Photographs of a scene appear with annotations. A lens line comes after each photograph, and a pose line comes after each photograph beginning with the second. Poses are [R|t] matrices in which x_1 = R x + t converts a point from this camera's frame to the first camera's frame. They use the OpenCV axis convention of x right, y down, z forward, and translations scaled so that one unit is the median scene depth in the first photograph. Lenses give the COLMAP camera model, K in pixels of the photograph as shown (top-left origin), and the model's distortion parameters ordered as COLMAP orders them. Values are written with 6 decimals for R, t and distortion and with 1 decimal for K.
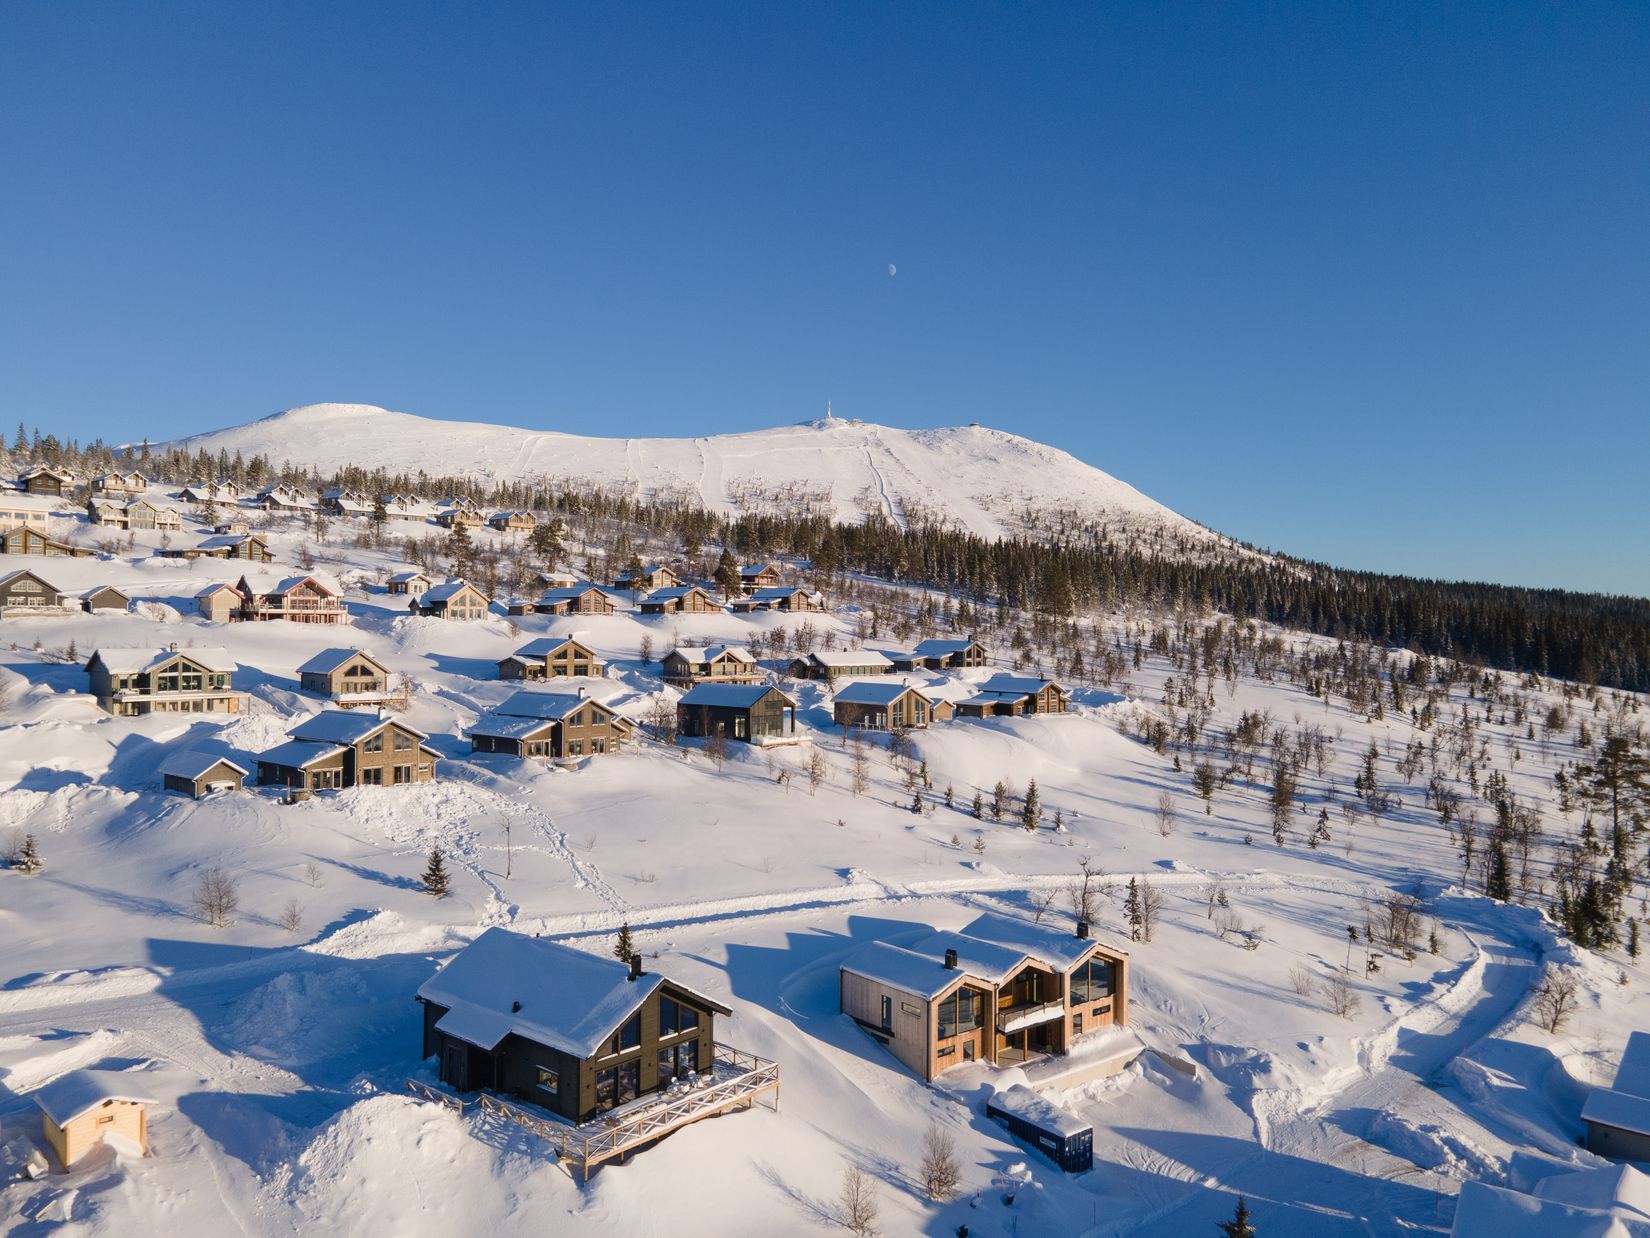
lens RADIAL K [[1194.5, 0, 791.6], [0, 1194.5, 636.1], [0, 0, 1]] dist [0.013783, 0.088462]
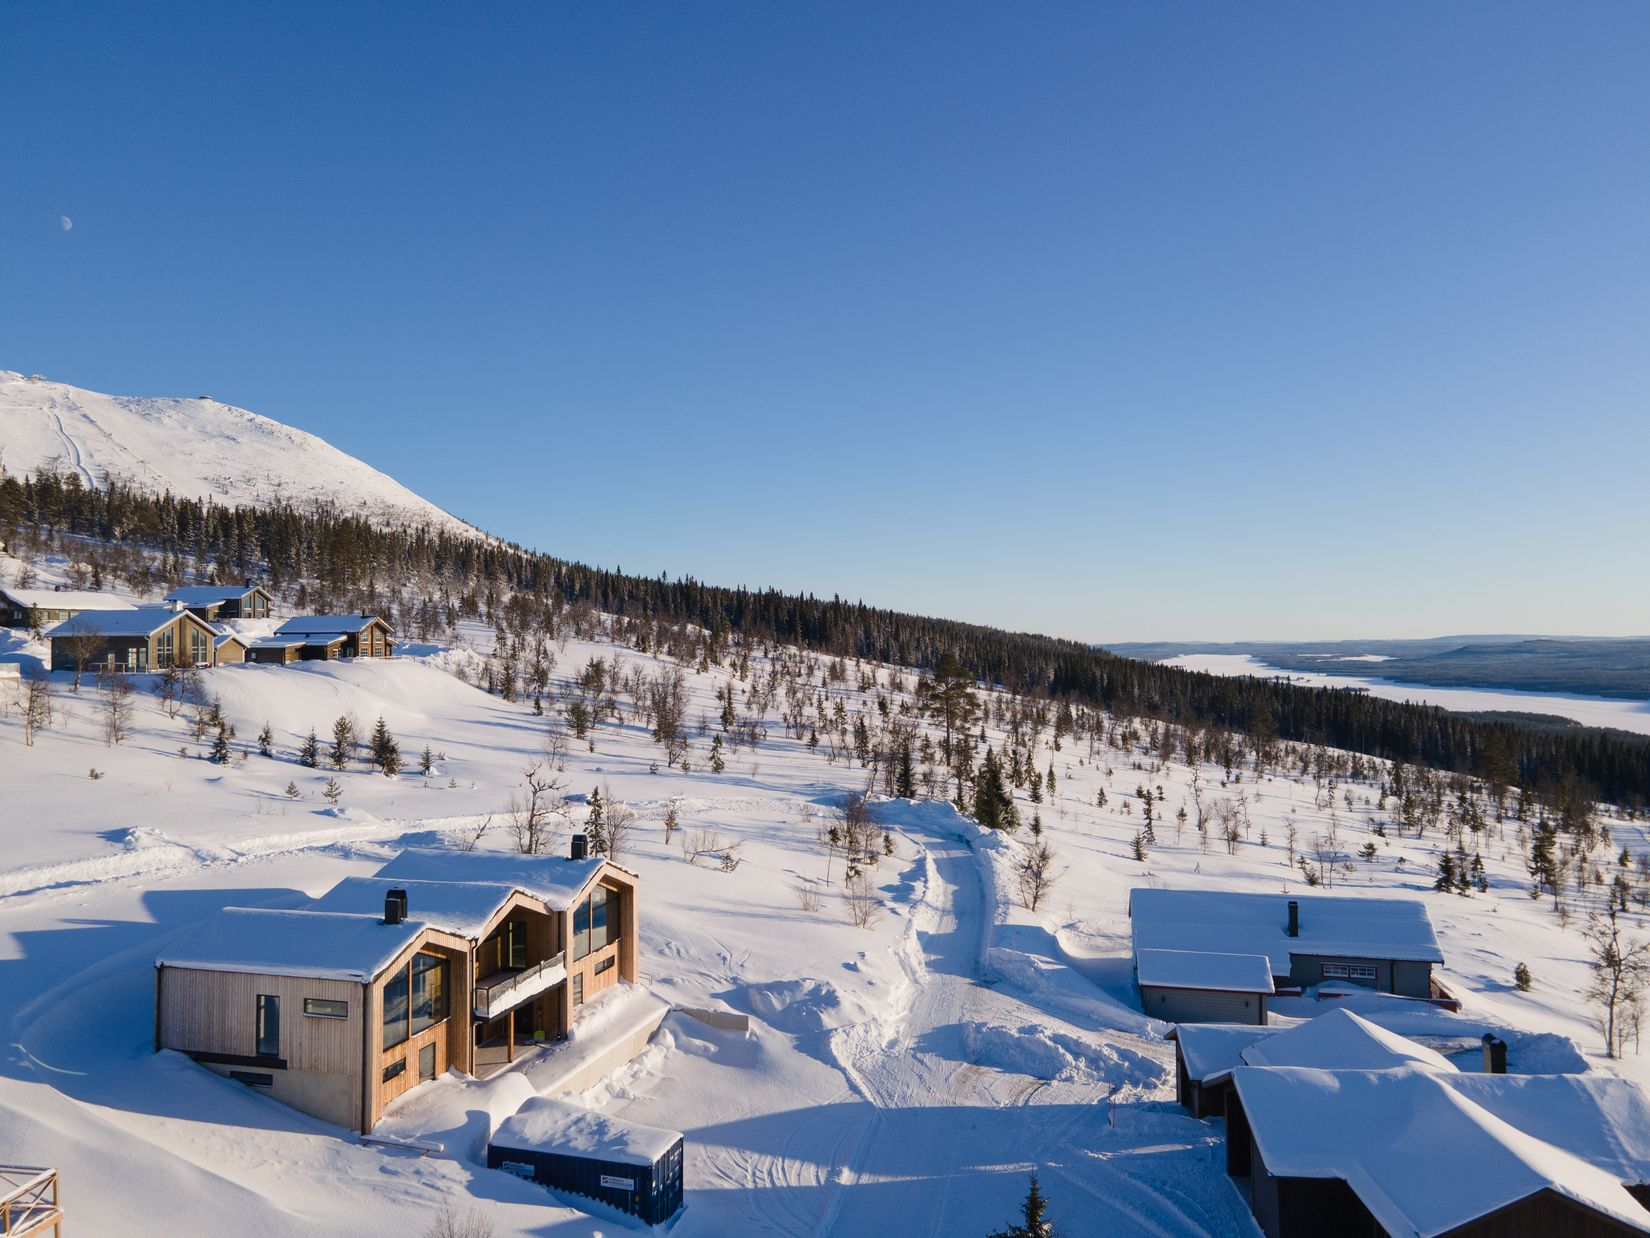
lens RADIAL K [[1194.5, 0, 791.6], [0, 1194.5, 636.1], [0, 0, 1]] dist [0.013783, 0.088462]
pose [[0.816981, 0.006614, 0.576627, -0.036812], [0.004926, 0.999818, -0.018448, 0.132988], [-0.576644, 0.017911, 0.816799, 0.369563]]
